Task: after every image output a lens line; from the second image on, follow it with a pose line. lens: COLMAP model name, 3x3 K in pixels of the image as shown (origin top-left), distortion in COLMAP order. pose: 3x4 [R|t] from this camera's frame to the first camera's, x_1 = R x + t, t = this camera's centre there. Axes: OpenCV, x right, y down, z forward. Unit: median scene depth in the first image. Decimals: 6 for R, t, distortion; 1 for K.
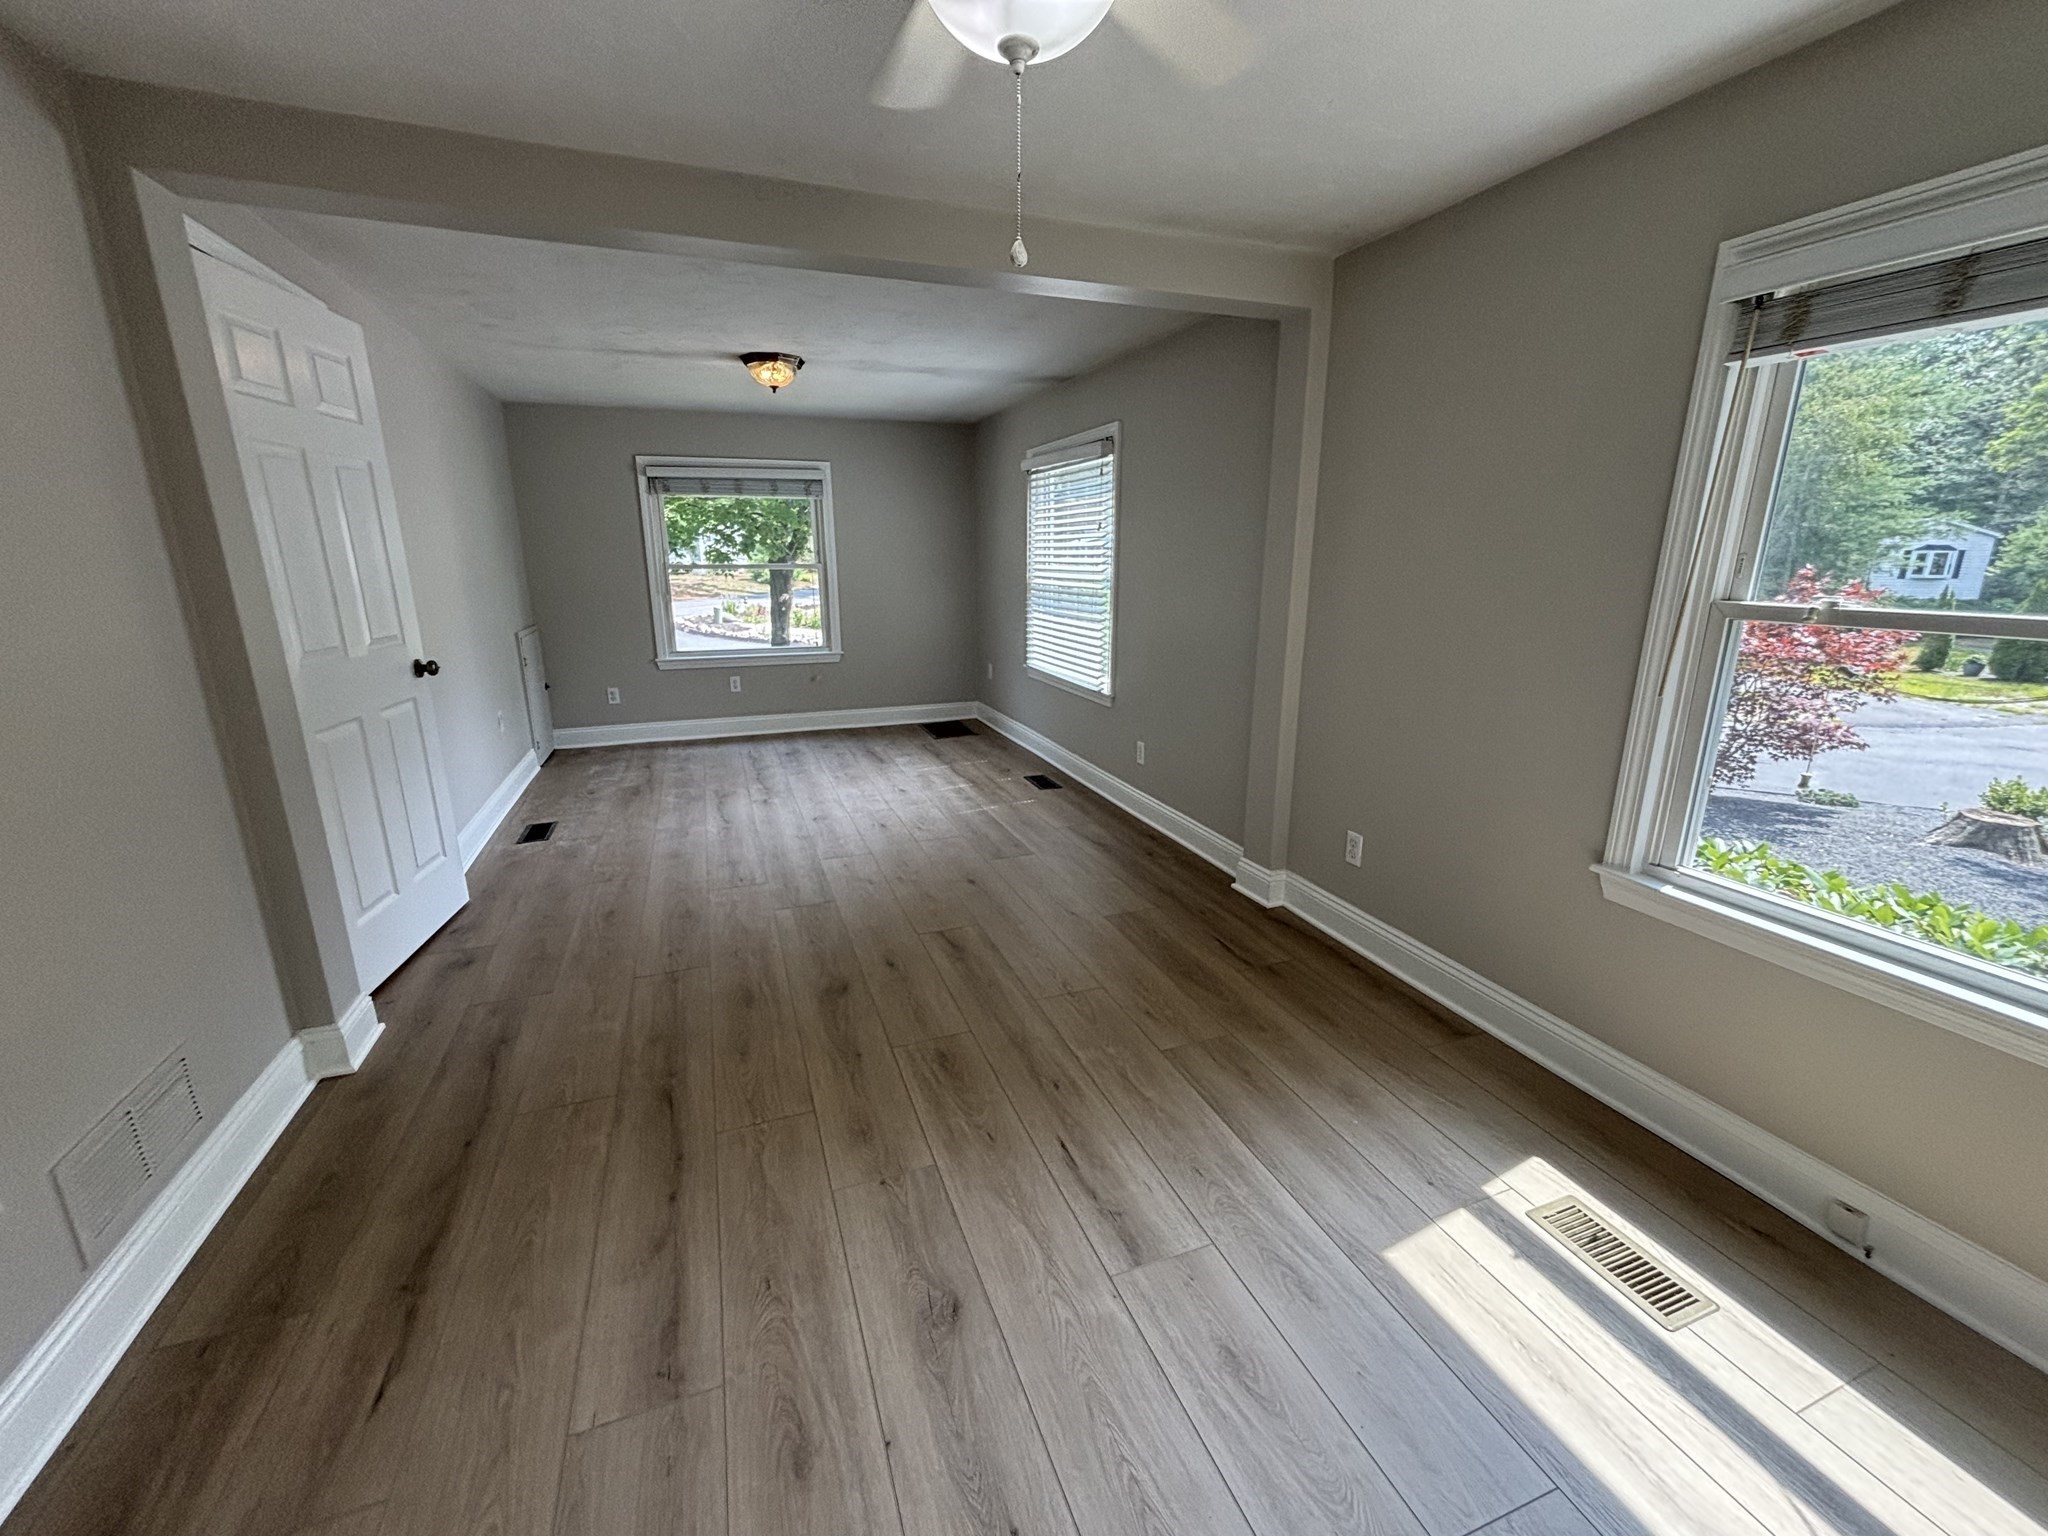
lens RADIAL K [[826.8, 0, 1019.9], [0, 826.8, 771.9], [0, 0, 1]] dist [0.001236, -0.000810]
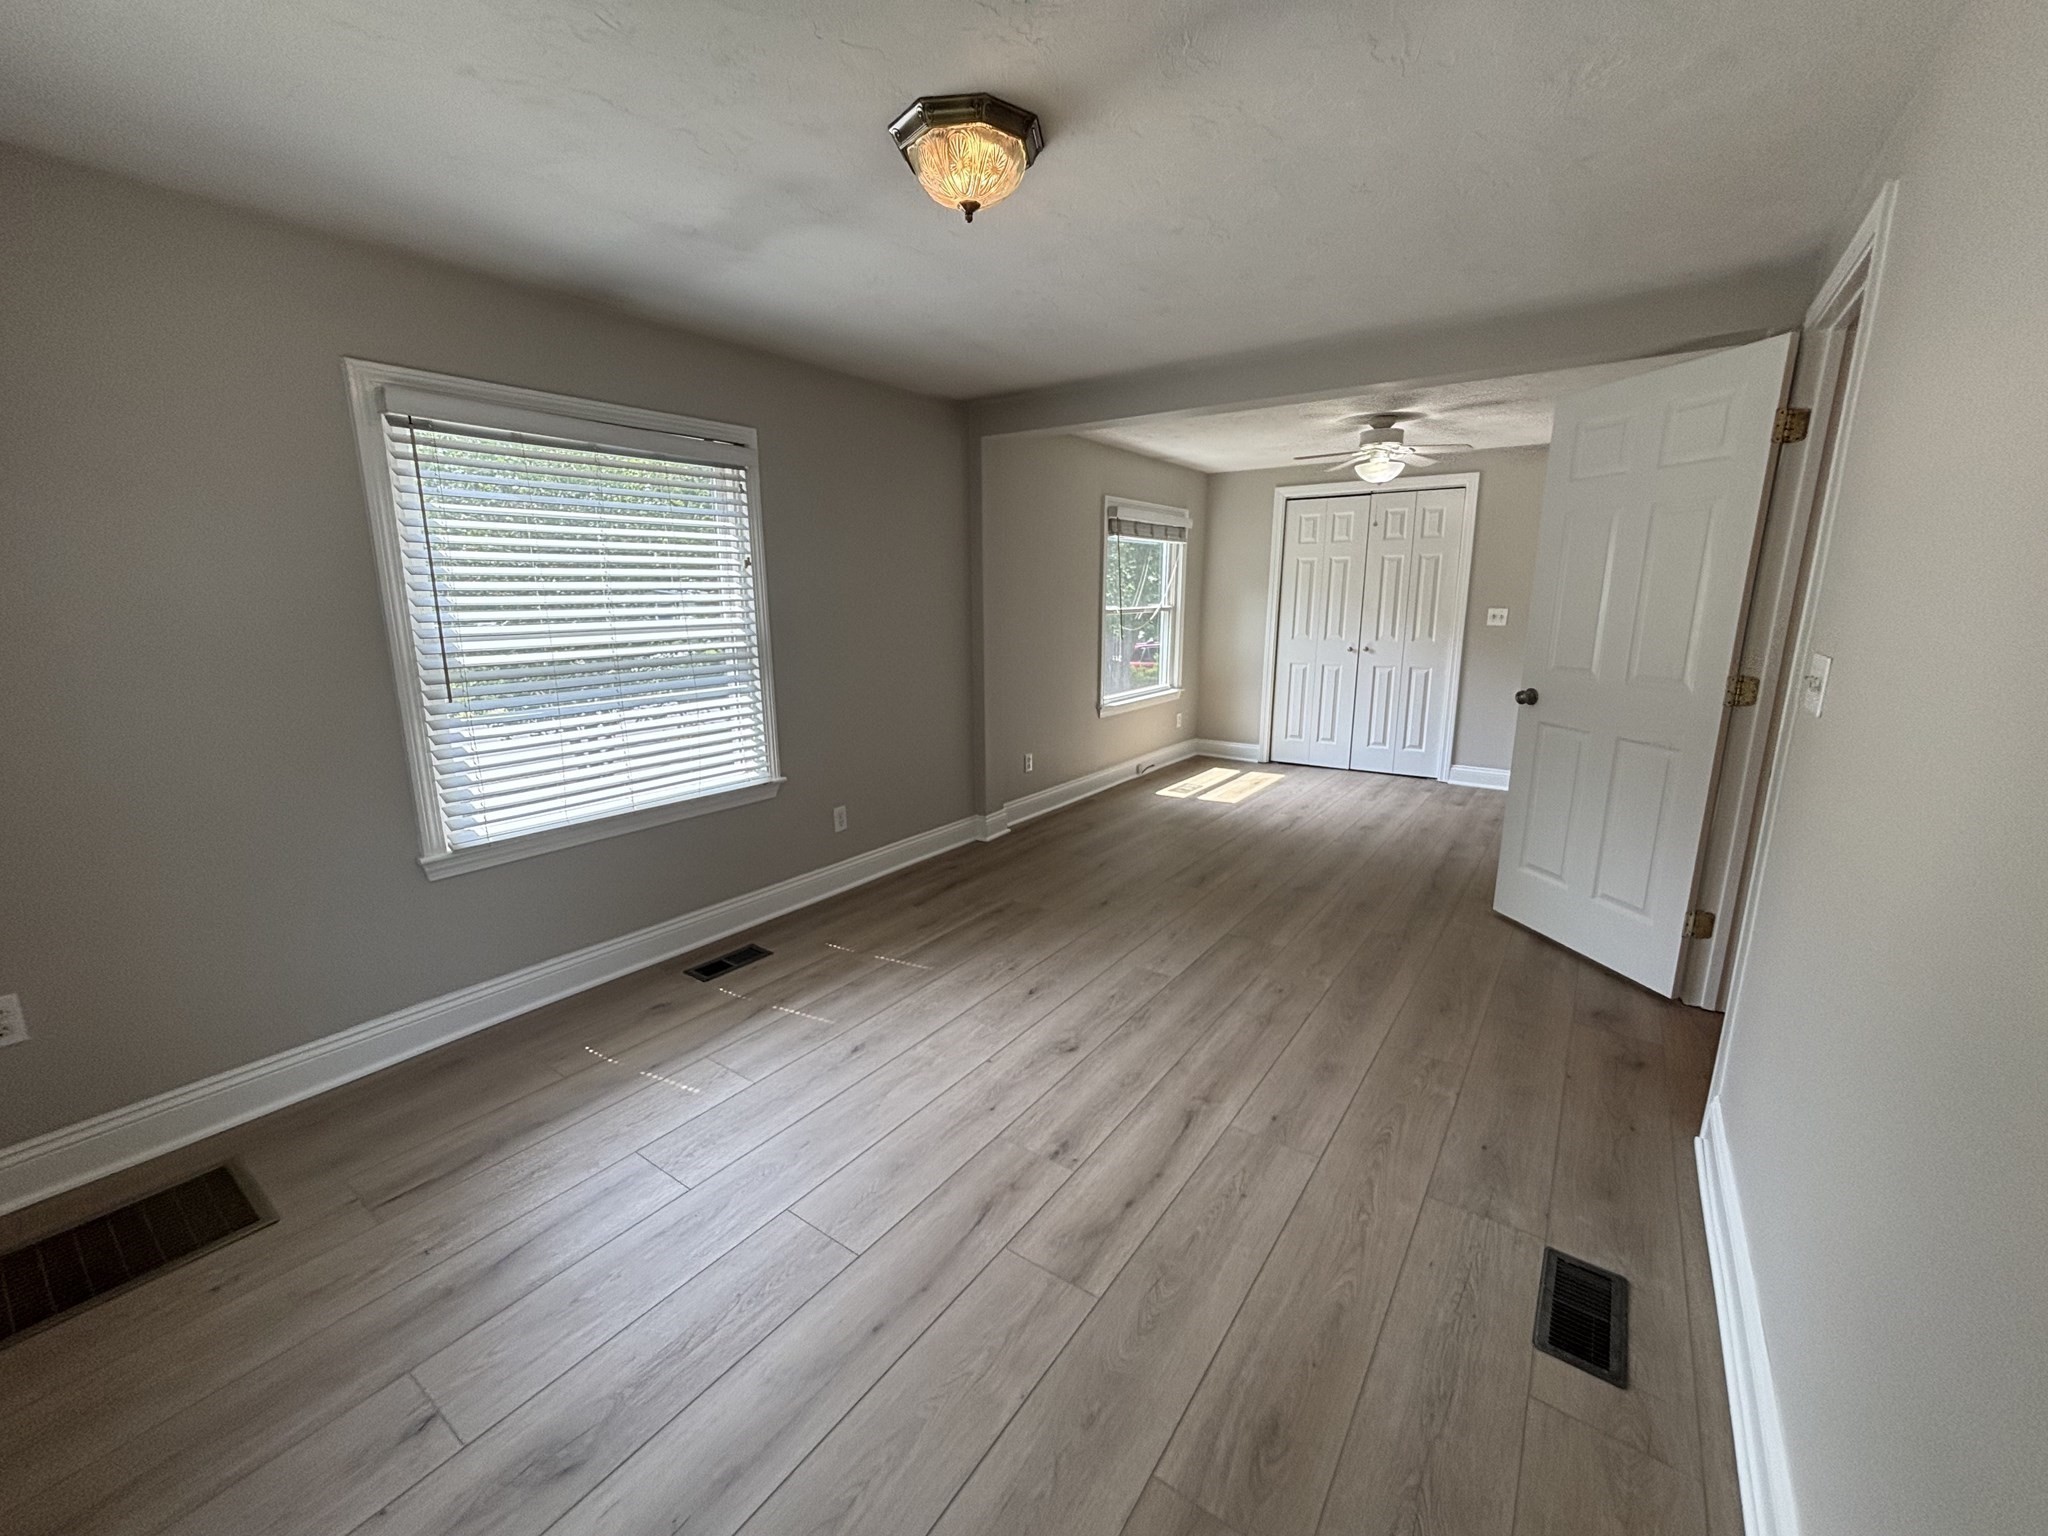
lens RADIAL K [[826.8, 0, 1021.6], [0, 826.8, 767.6], [0, 0, 1]] dist [0.001236, -0.000810]
pose [[-0.557615, -0.173401, 0.811787, -0.738125], [0.220975, 0.911644, 0.346519, -0.369982], [-0.800147, 0.372609, -0.470029, 1.357249]]
